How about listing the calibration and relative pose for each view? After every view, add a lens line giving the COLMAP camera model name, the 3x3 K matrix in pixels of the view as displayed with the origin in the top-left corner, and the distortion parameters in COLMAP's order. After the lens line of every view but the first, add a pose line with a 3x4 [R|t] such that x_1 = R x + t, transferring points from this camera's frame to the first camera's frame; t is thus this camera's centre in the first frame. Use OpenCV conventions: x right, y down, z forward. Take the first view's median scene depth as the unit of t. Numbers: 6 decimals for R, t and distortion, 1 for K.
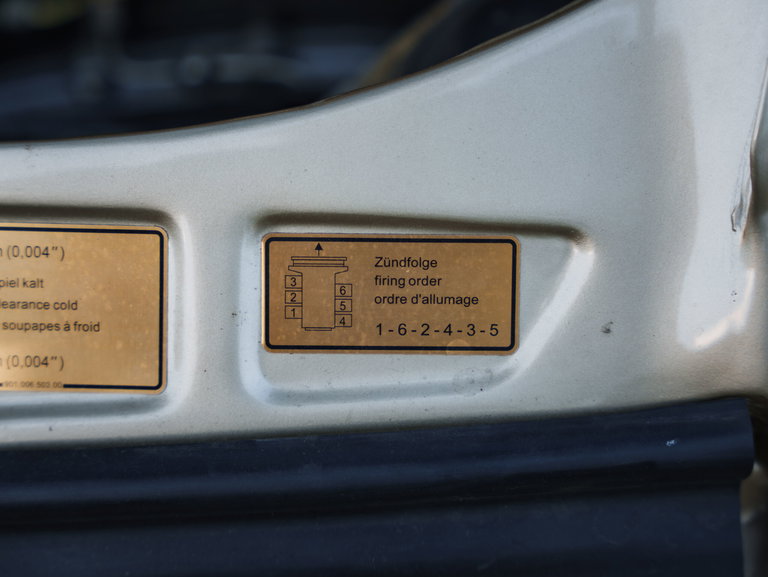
lens RADIAL K [[1694.8, 0, 384.0], [0, 1694.8, 288.5], [0, 0, 1]] dist [0.041284, 0.519613]
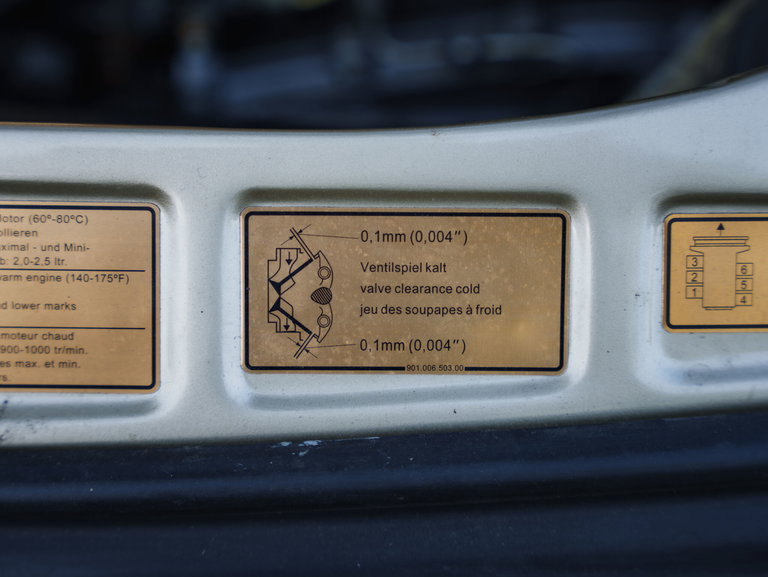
lens RADIAL K [[1694.8, 0, 384.0], [0, 1694.8, 288.5], [0, 0, 1]] dist [0.041284, 0.519613]
pose [[0.999601, -0.017044, 0.022528, -0.260424], [0.016672, 0.999723, 0.016593, -0.007961], [-0.022805, -0.016211, 0.999608, -0.005733]]
